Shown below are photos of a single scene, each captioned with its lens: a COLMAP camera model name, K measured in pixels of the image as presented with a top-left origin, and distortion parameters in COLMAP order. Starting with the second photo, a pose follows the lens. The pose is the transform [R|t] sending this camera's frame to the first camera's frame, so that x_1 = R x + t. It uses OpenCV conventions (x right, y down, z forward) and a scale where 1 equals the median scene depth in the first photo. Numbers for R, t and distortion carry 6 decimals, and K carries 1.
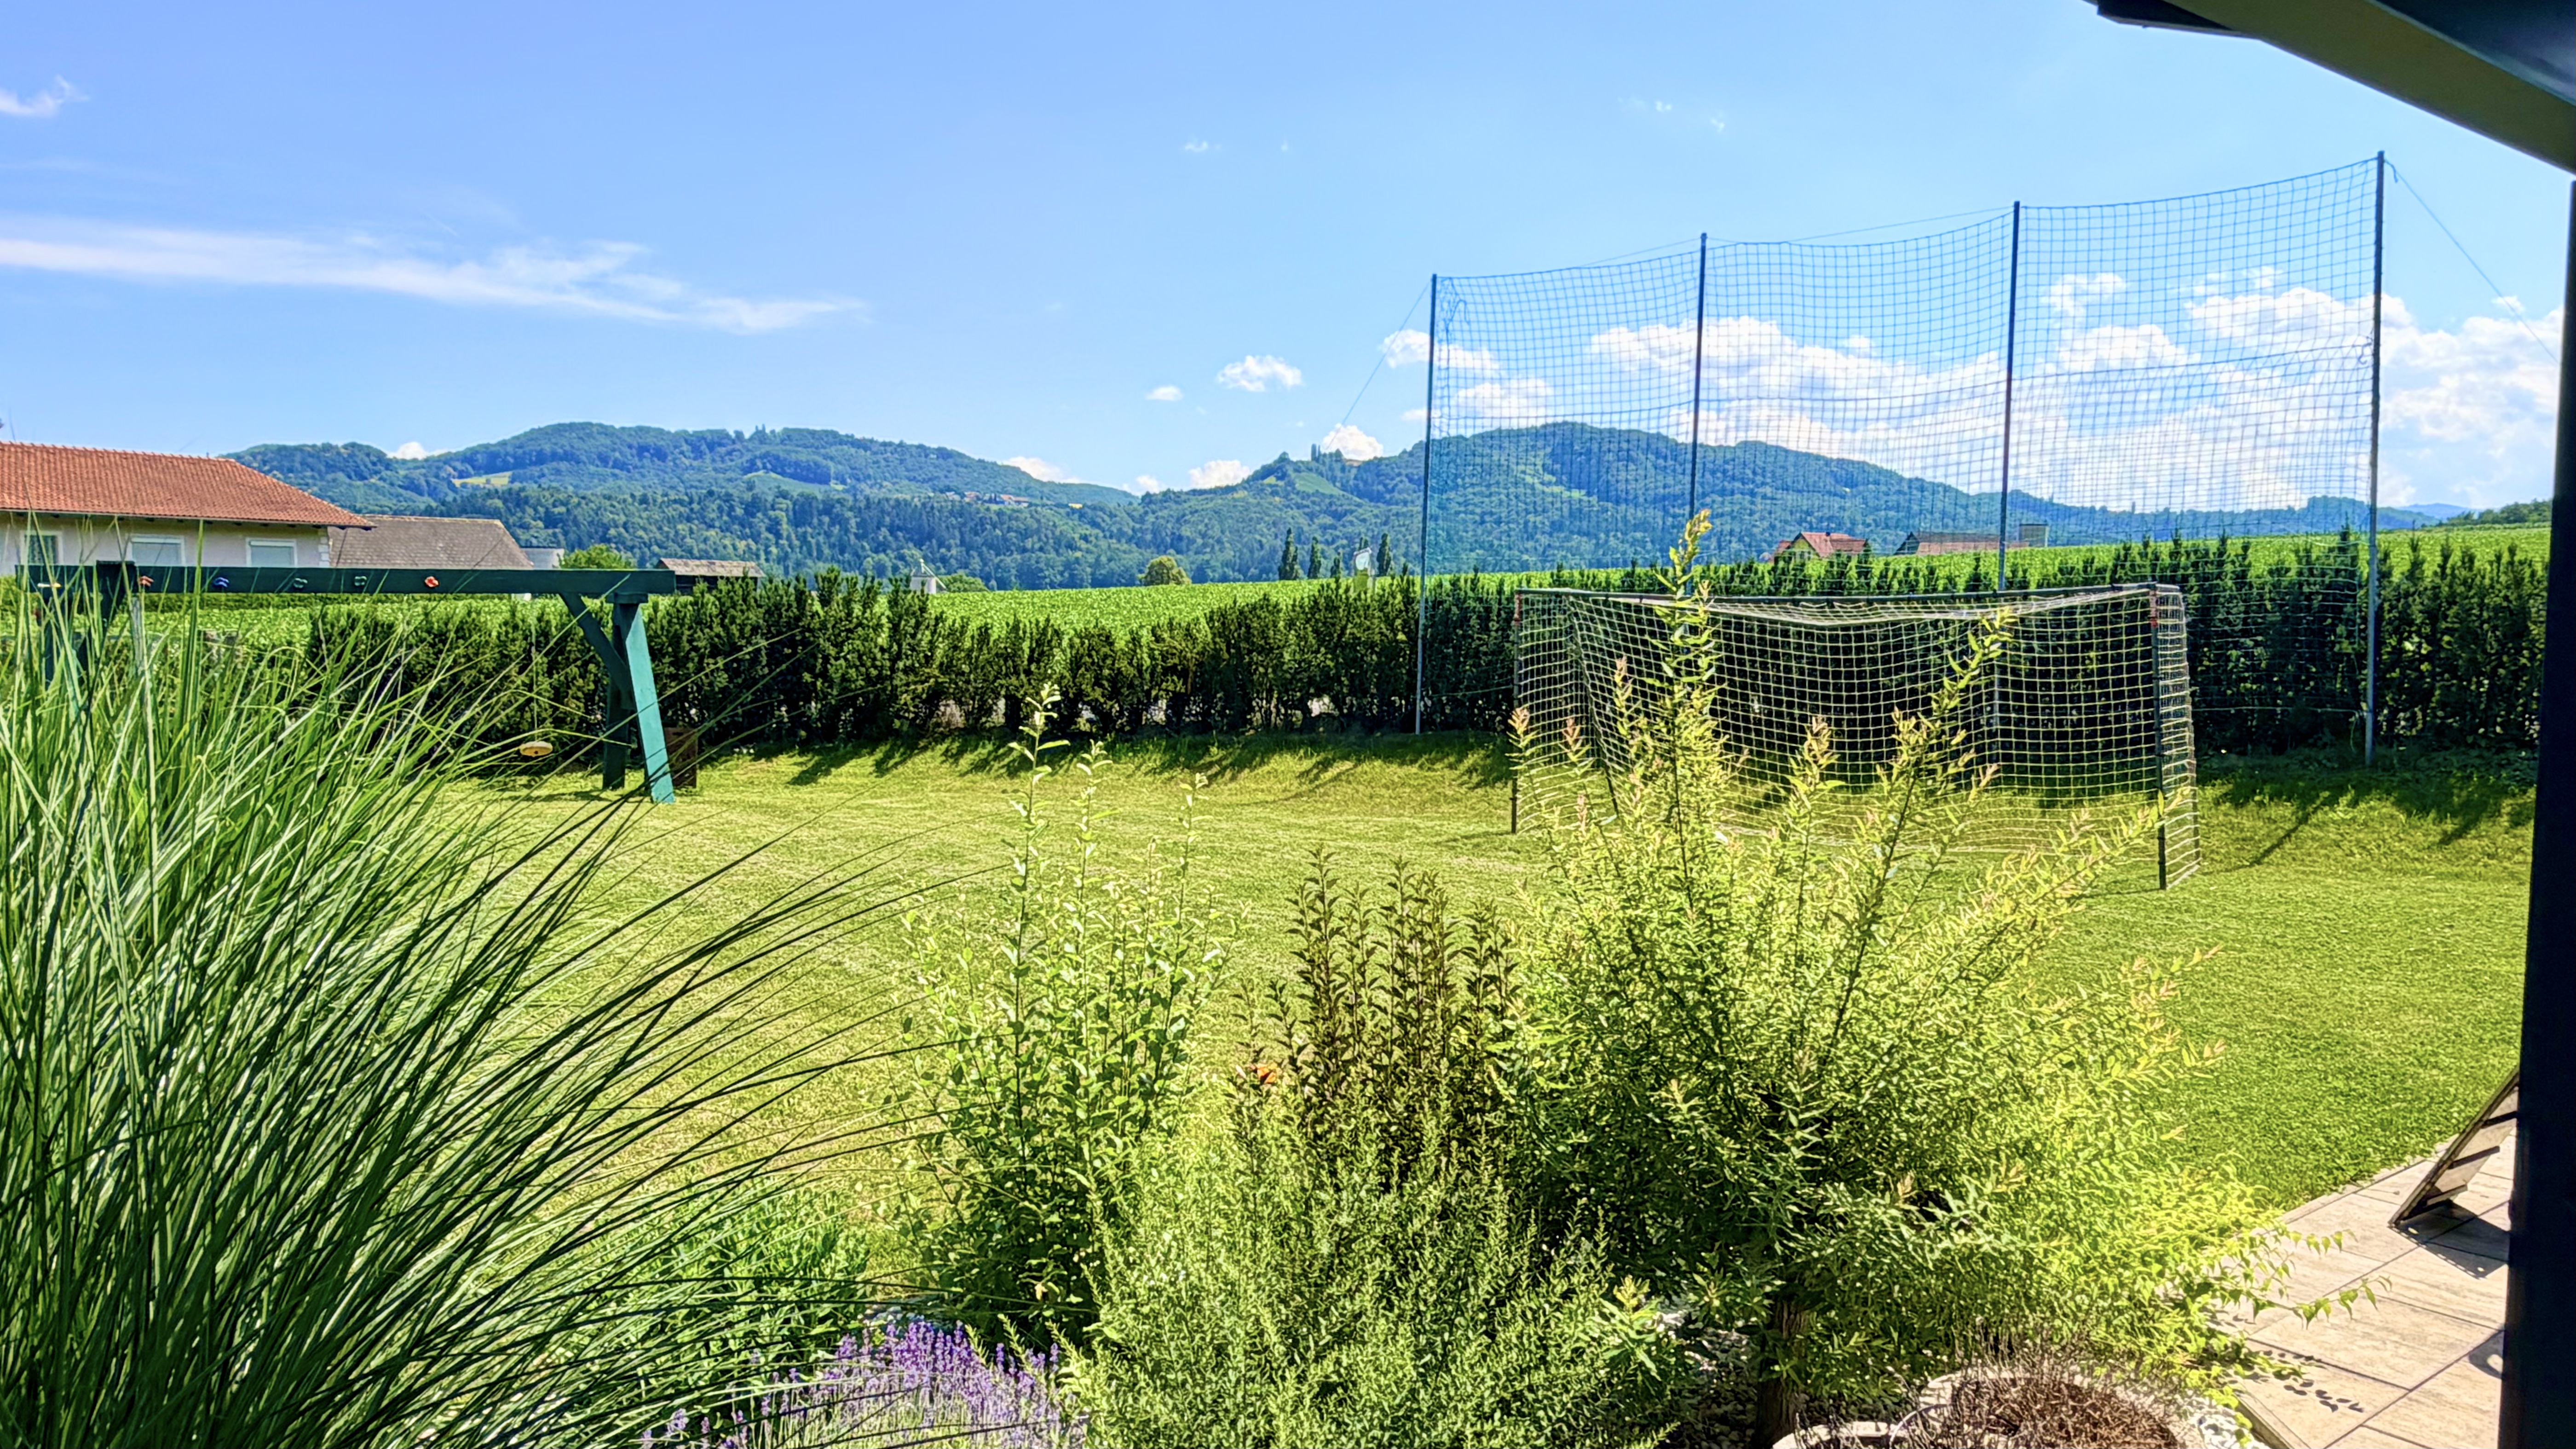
lens RADIAL K [[1702.5, 0, 1288.0], [0, 1702.5, 724.5], [0, 0, 1]] dist [-0.000215, -0.003234]
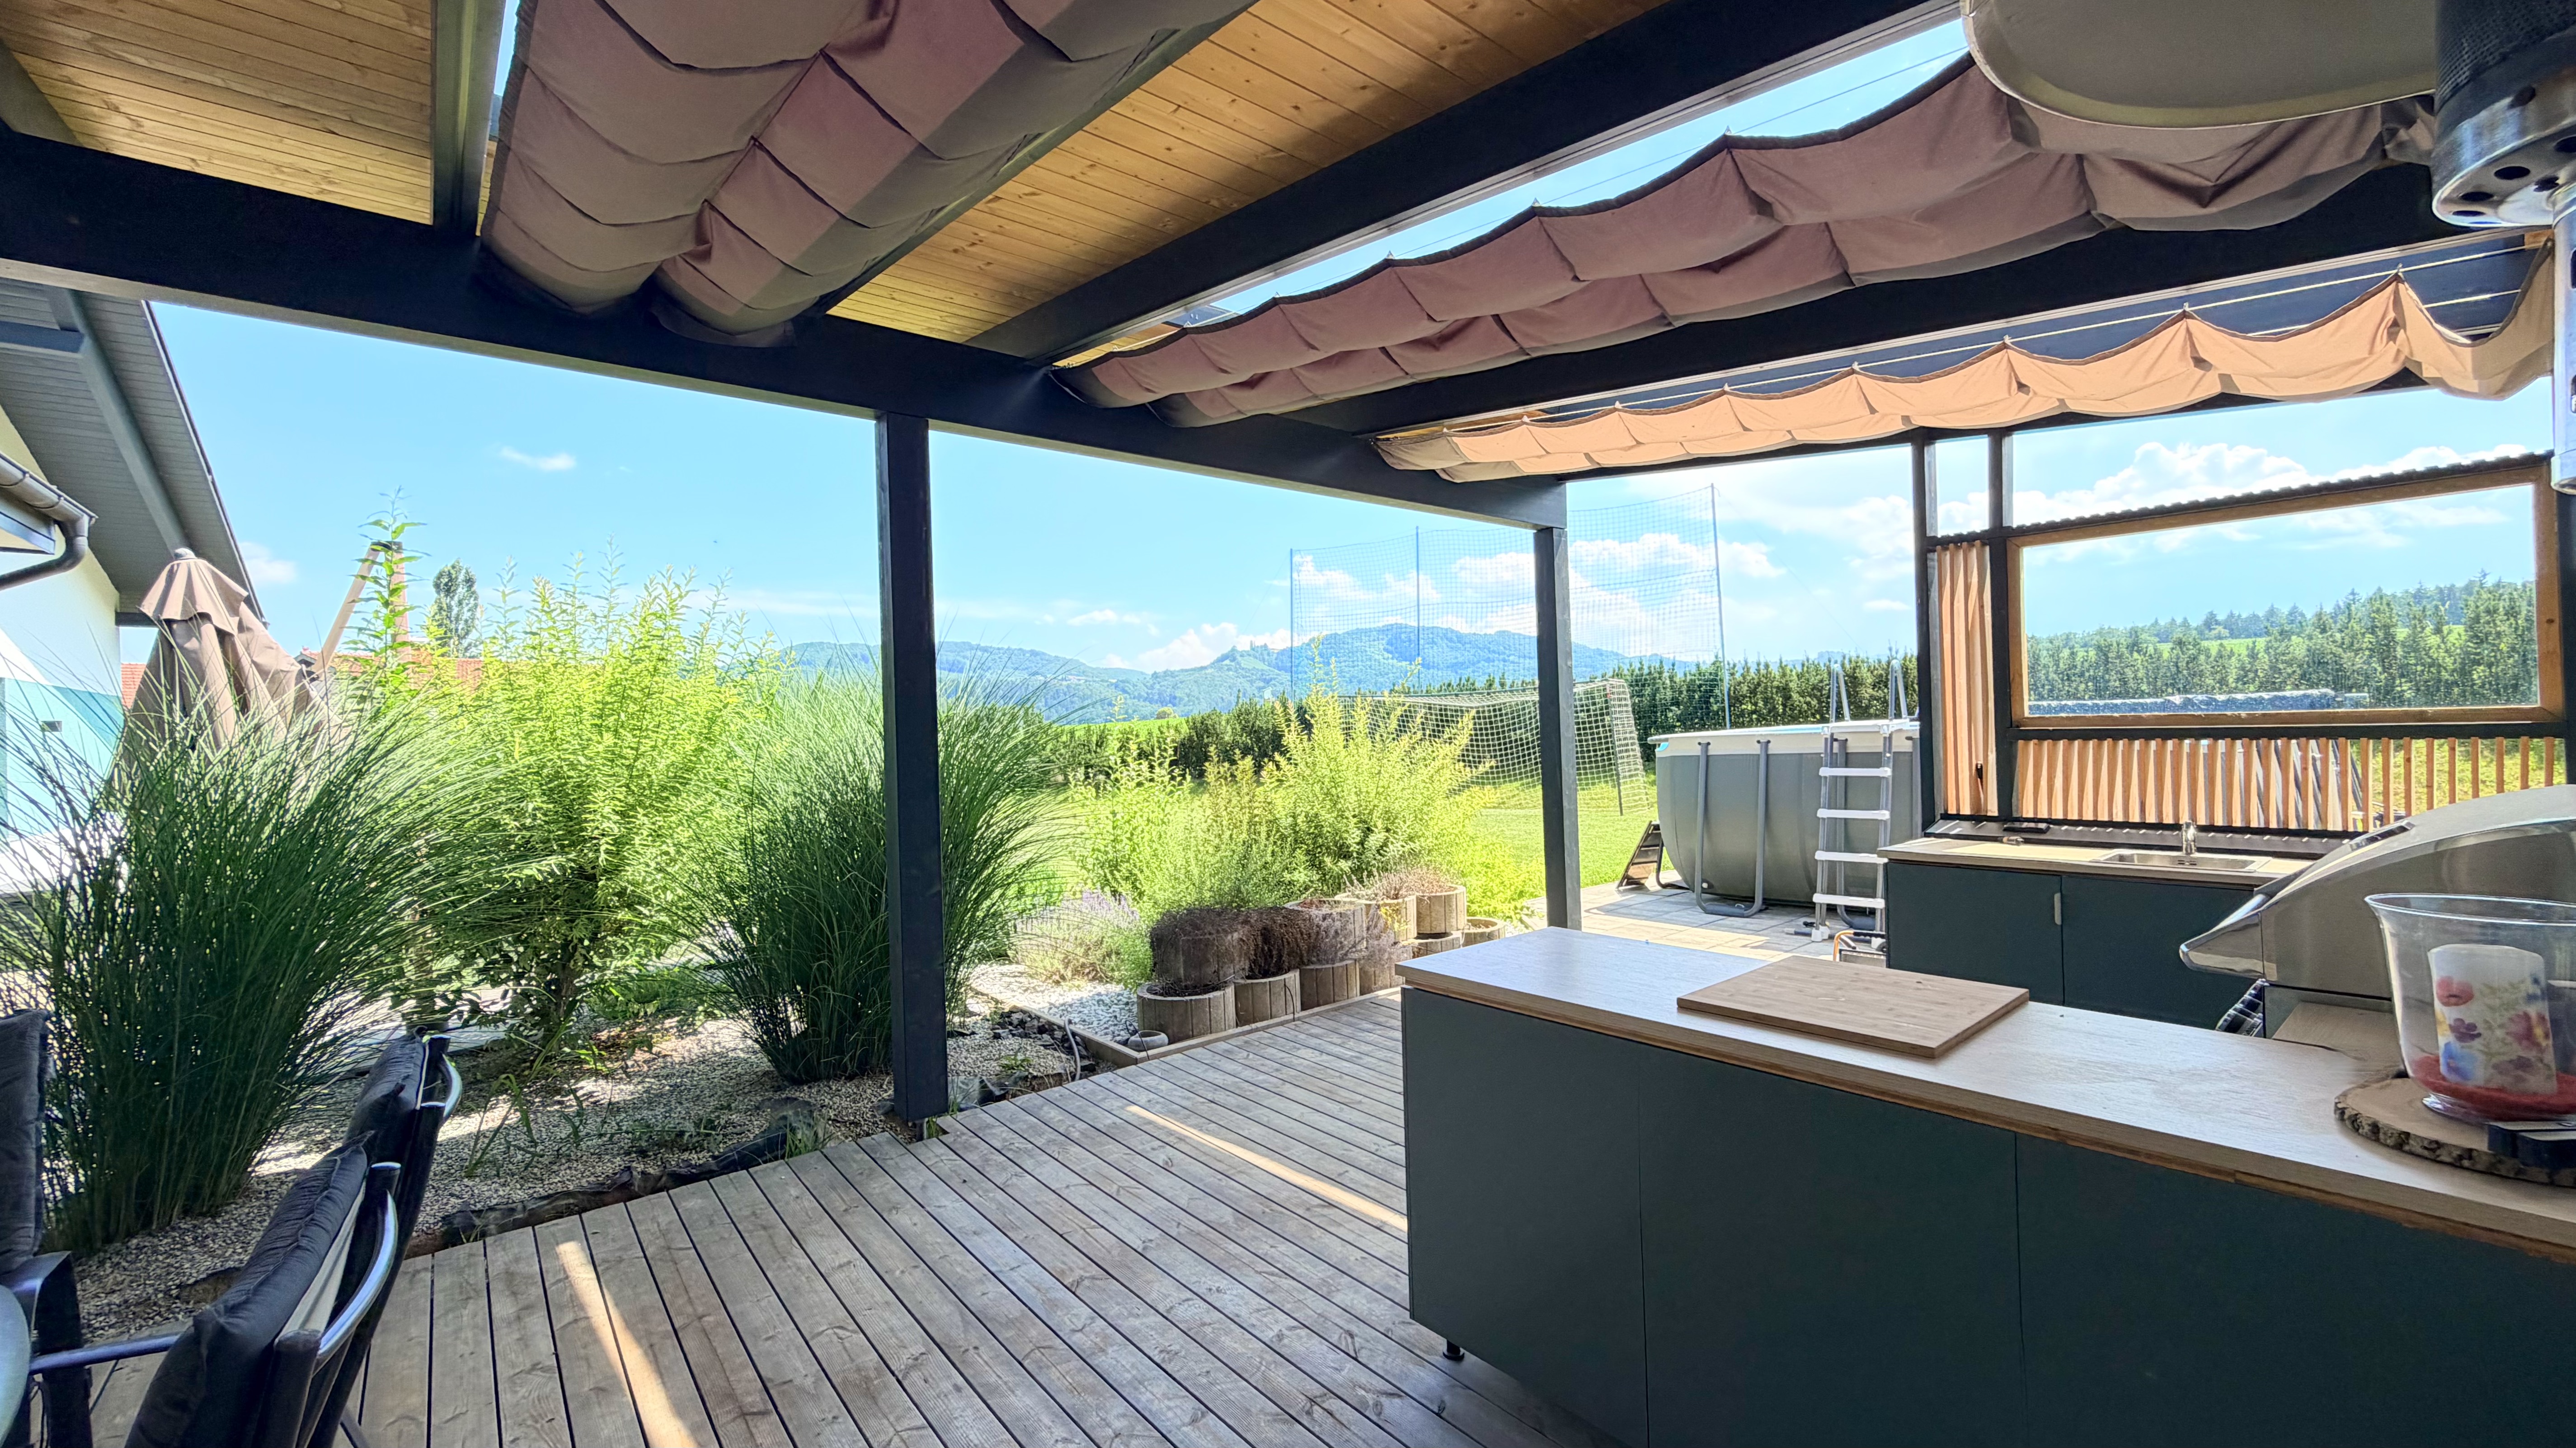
lens RADIAL K [[1023.2, 0, 1283.5], [0, 1023.2, 730.4], [0, 0, 1]] dist [0.000606, 0.000023]
pose [[0.998567, -0.034392, 0.040994, 0.016339], [0.037425, 0.996432, -0.075651, 0.042340], [-0.038246, 0.077076, 0.996291, -0.186855]]
